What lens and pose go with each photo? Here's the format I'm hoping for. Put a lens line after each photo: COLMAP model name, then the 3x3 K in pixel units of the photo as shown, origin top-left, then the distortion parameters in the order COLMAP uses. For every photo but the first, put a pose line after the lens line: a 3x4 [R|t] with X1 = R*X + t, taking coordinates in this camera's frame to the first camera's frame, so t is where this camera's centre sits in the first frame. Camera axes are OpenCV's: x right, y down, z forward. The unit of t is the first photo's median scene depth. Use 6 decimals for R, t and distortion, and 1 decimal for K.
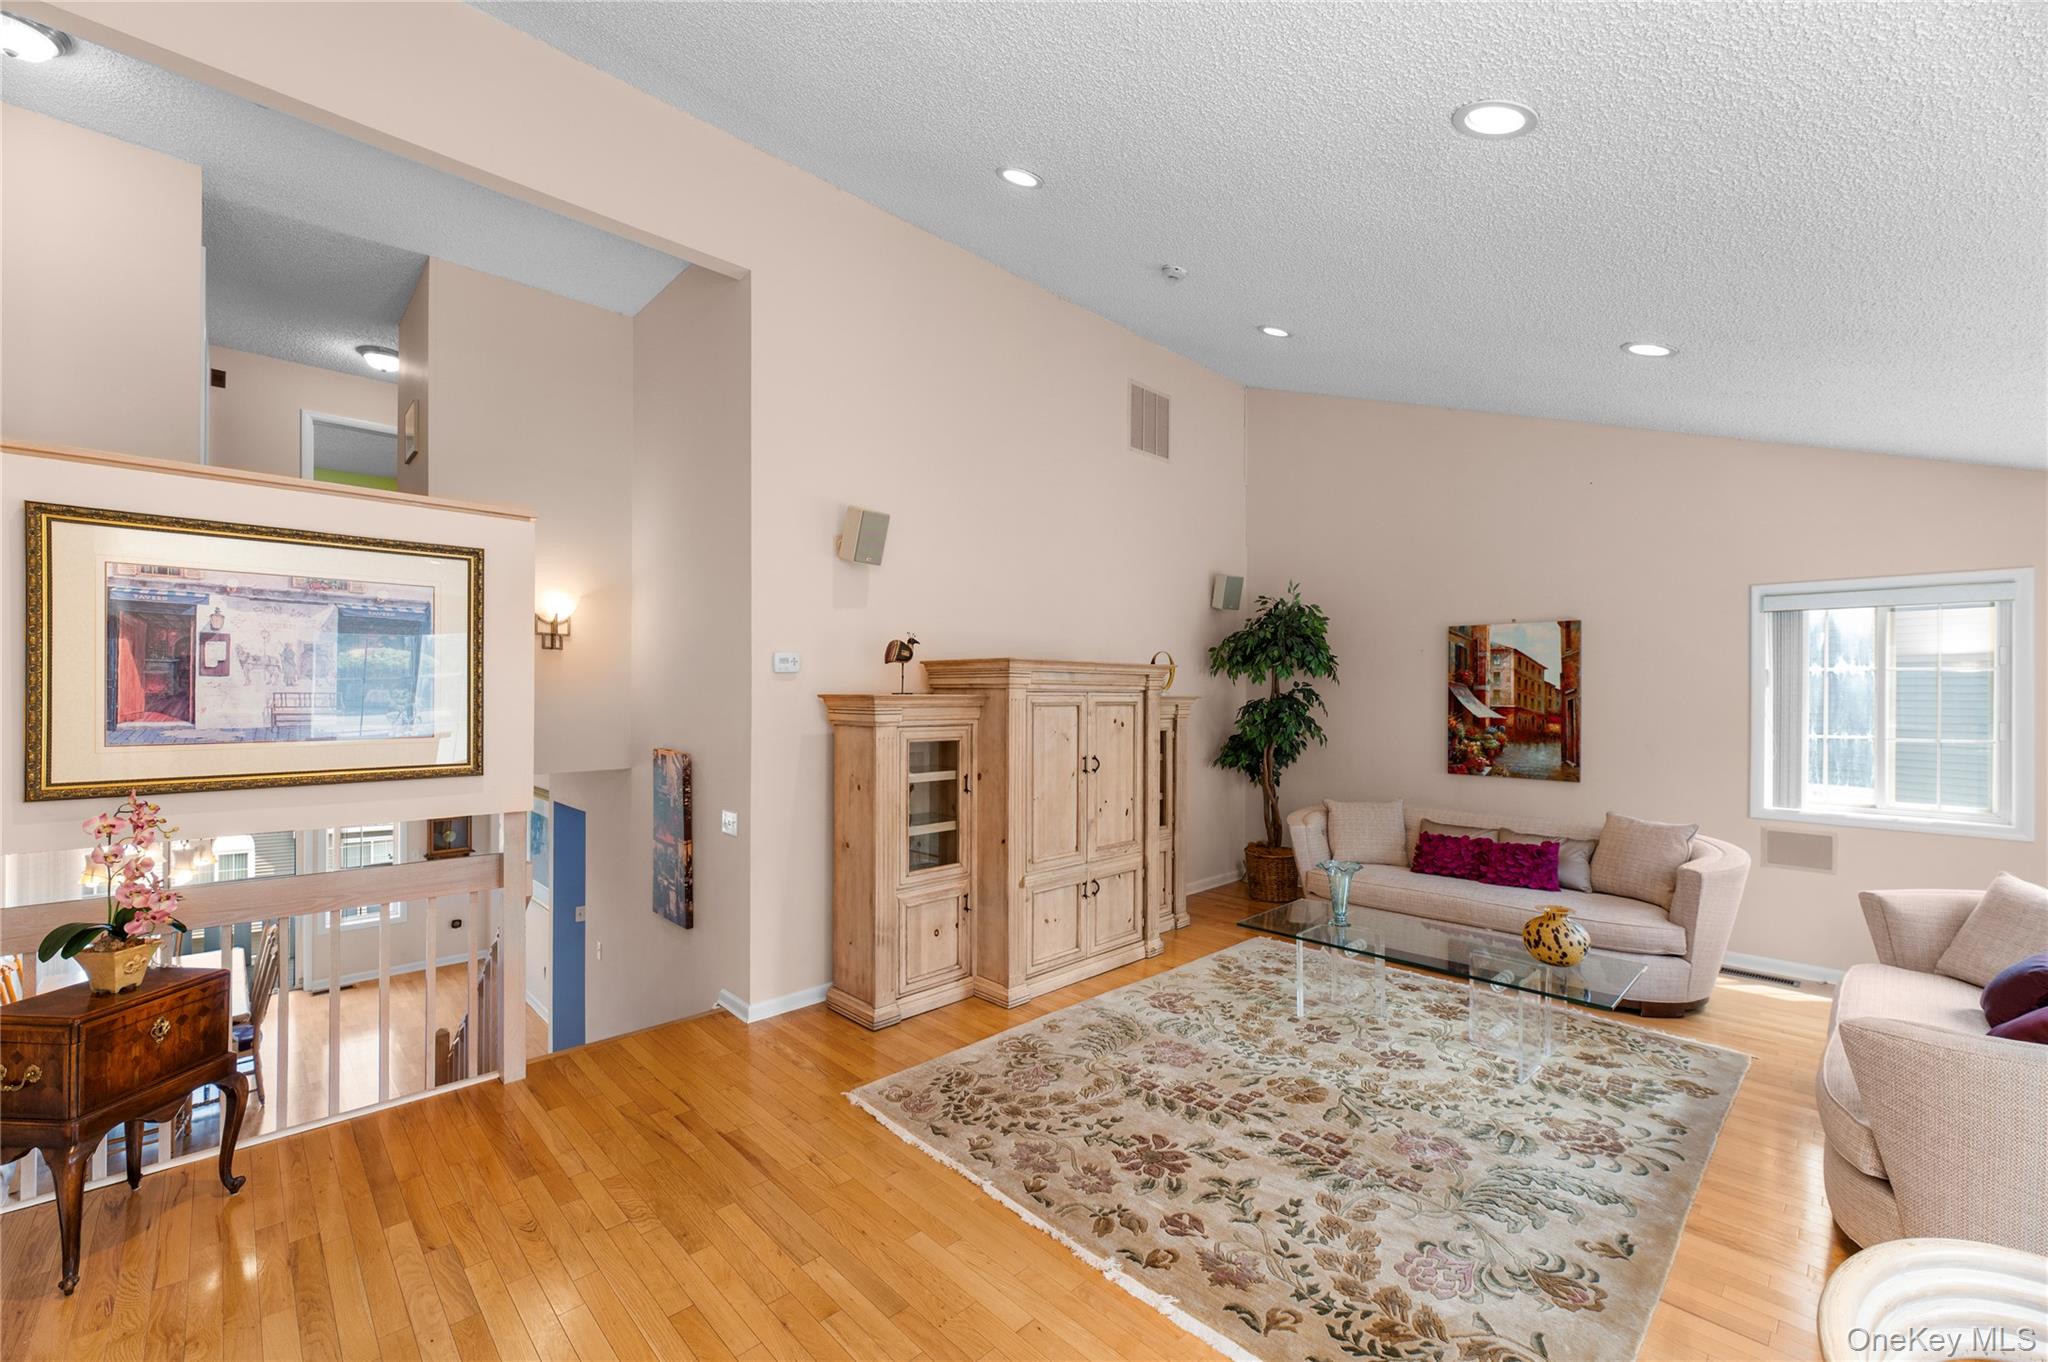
lens RADIAL K [[822.7, 0, 1014.3], [0, 822.7, 692.4], [0, 0, 1]] dist [0.004558, 0.000138]
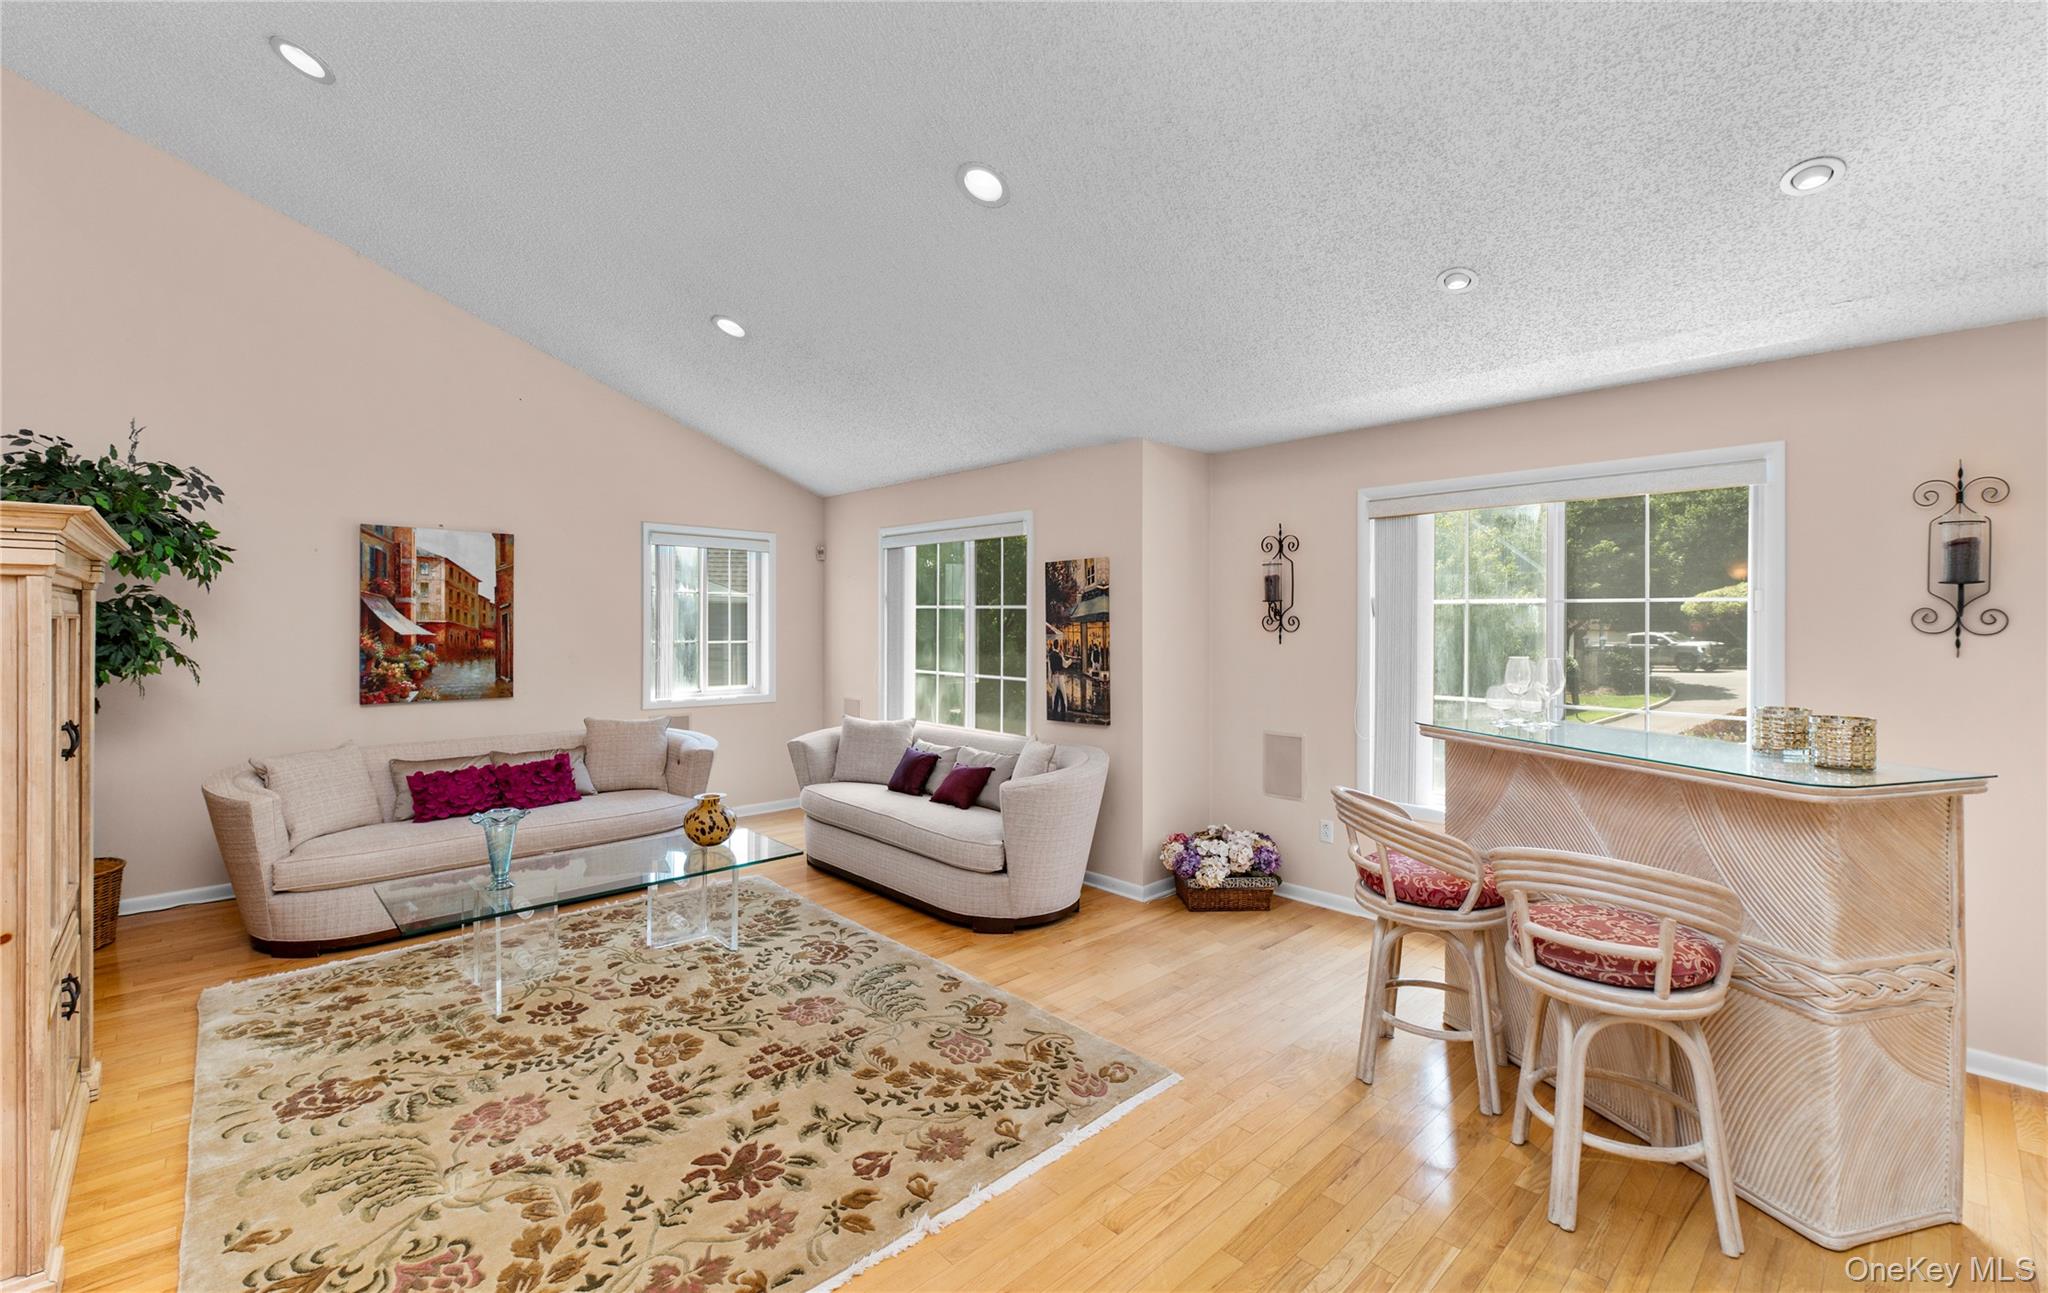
lens RADIAL K [[869.4, 0, 1015.2], [0, 869.4, 622.4], [0, 0, 1]] dist [-0.000212, -0.000009]
pose [[0.012730, -0.001991, 0.999917, -0.574516], [-0.004420, 0.999988, 0.002047, 0.022388], [-0.999909, -0.004446, 0.012721, 0.614698]]
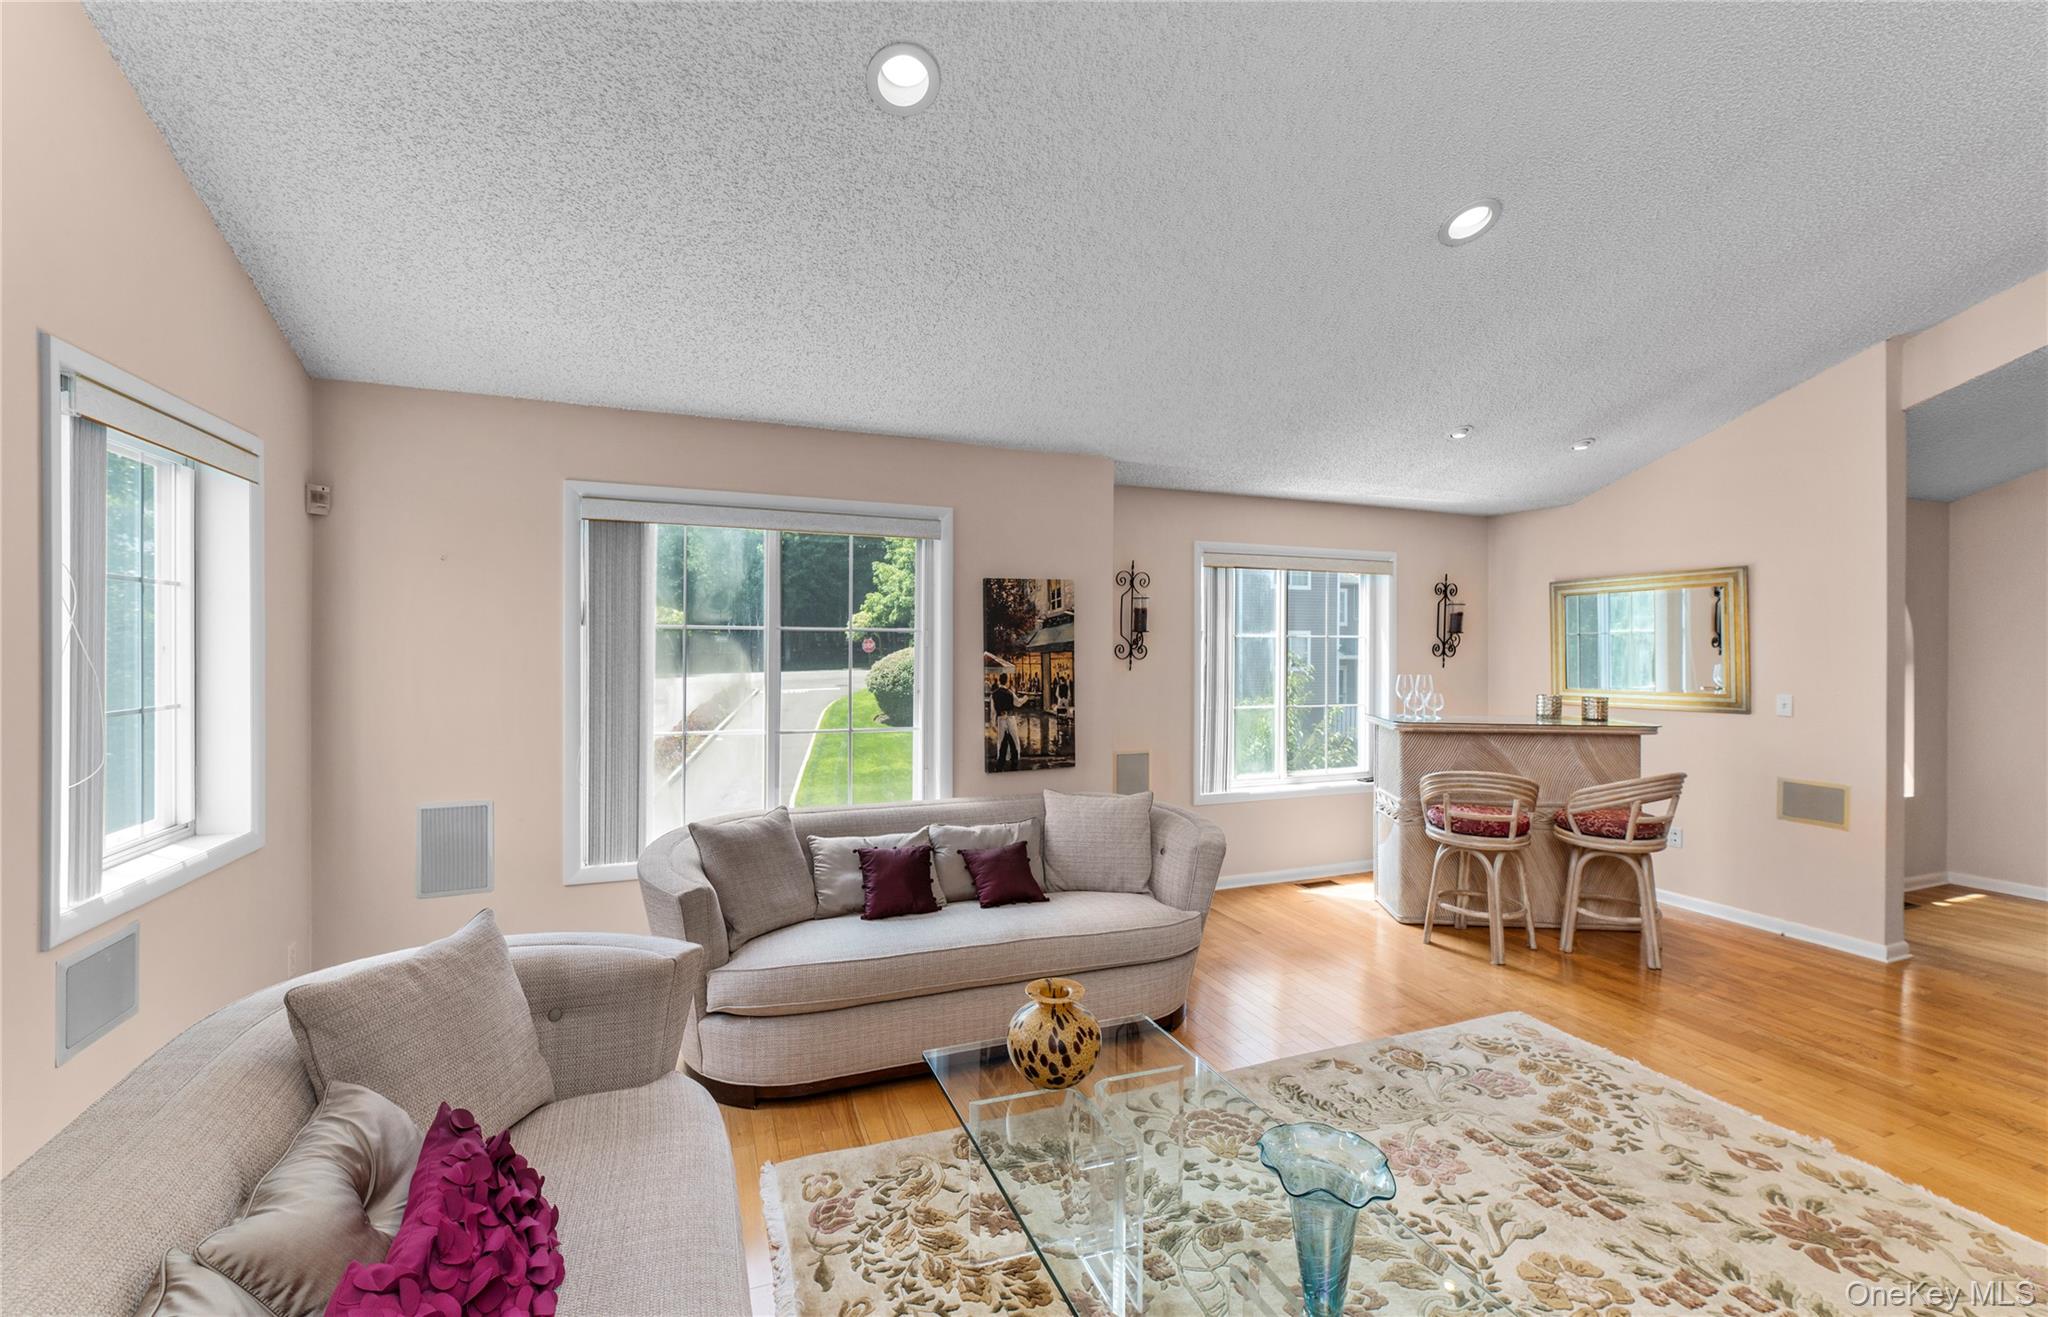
lens RADIAL K [[855.9, 0, 1020.0], [0, 855.9, 648.6], [0, 0, 1]] dist [-0.001041, -0.000351]
pose [[-0.925801, -0.012104, 0.377817, 0.484887], [-0.010022, 0.999922, 0.007477, 0.009813], [-0.377878, 0.003135, -0.925850, 1.721967]]
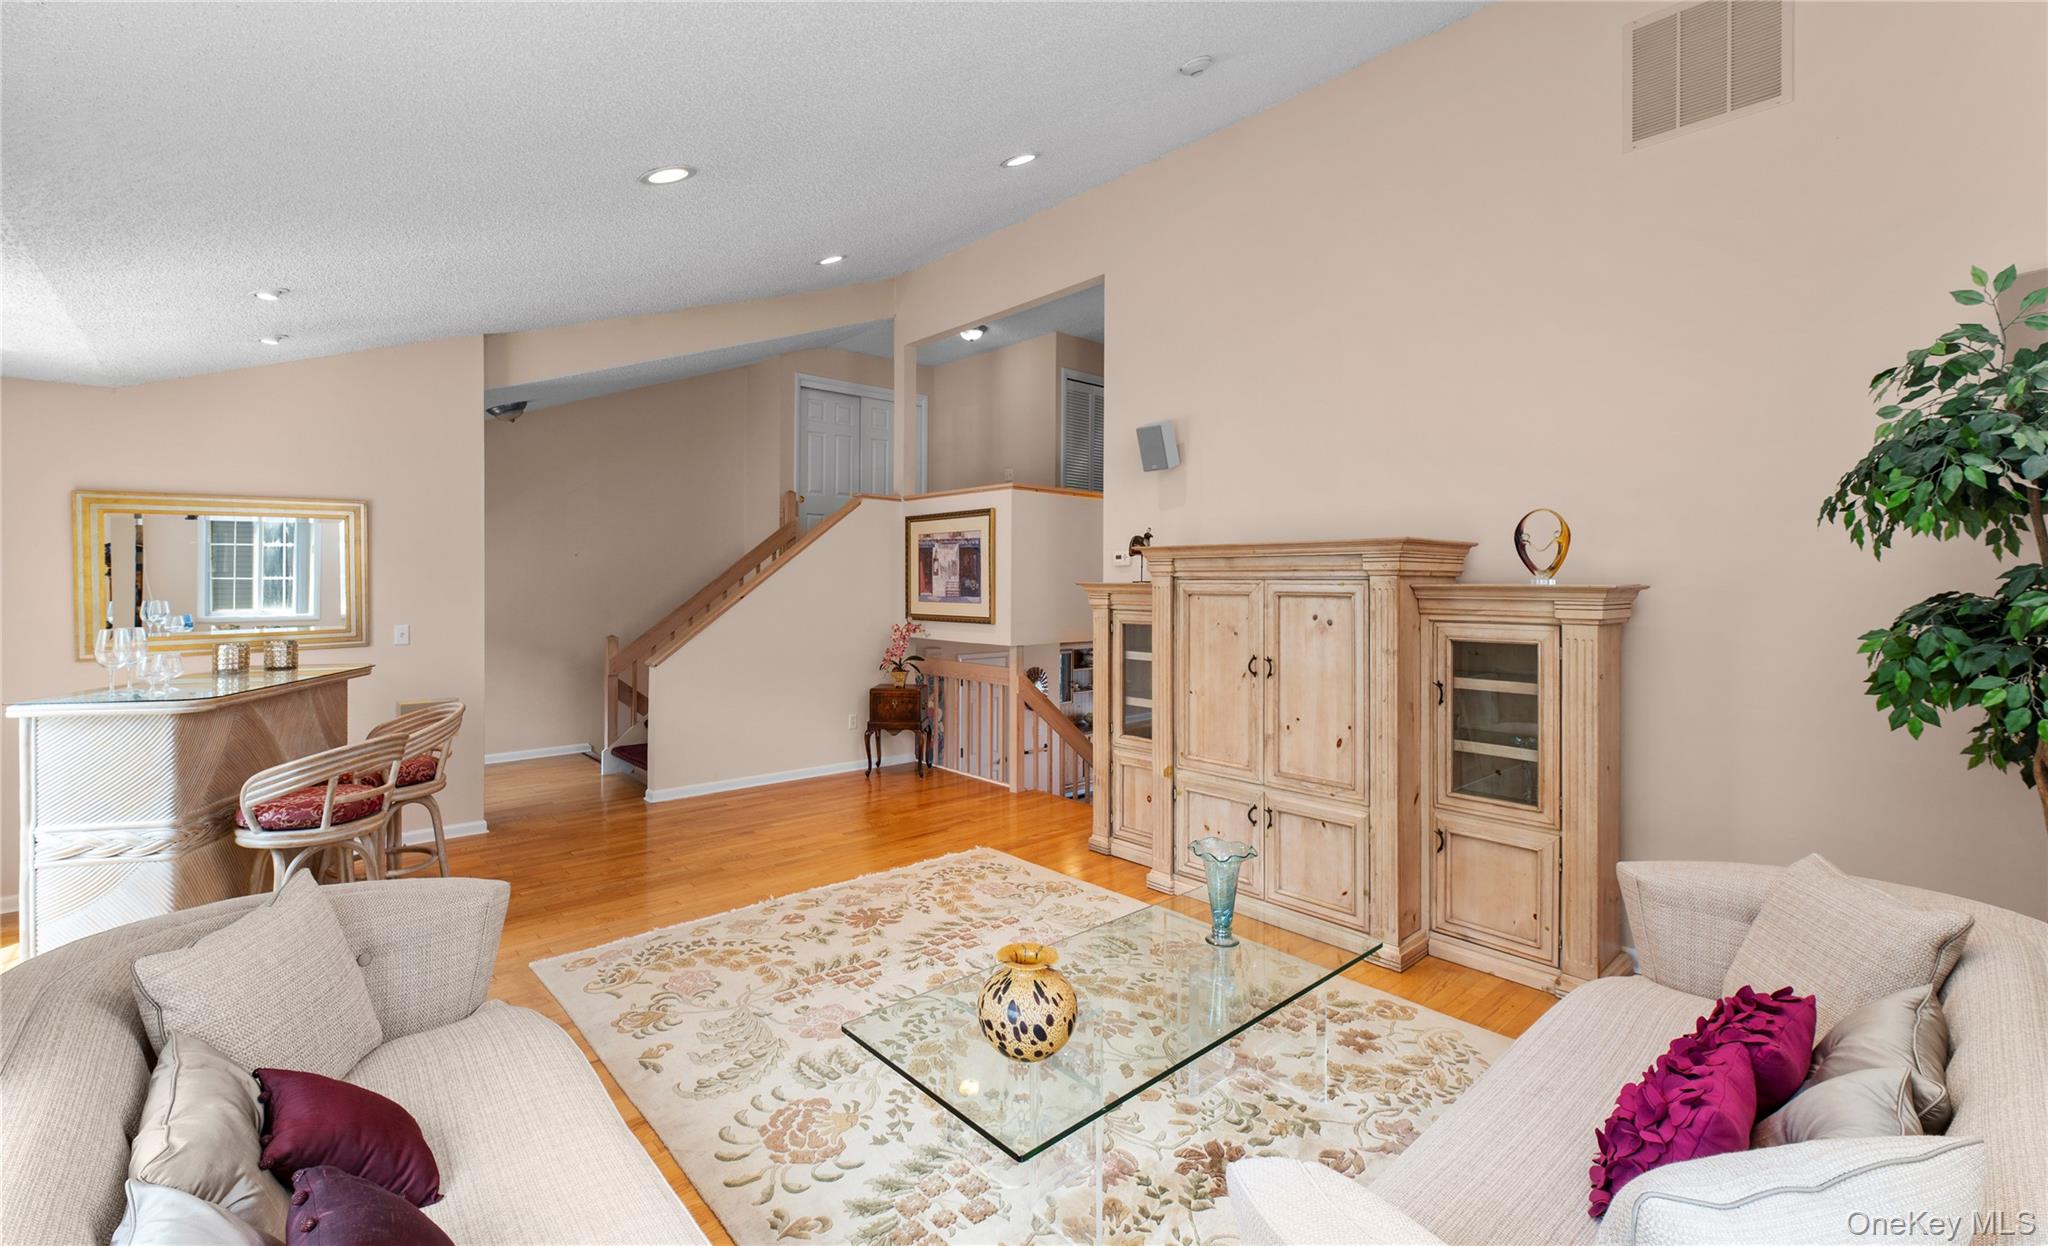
lens RADIAL K [[860.5, 0, 1017.9], [0, 860.5, 583.7], [0, 0, 1]] dist [0.001639, 0.000155]
pose [[-0.031666, -0.003199, -0.999493, 1.351147], [-0.003440, 0.999989, -0.003091, 0.010799], [0.999493, 0.003340, -0.031677, 1.093728]]
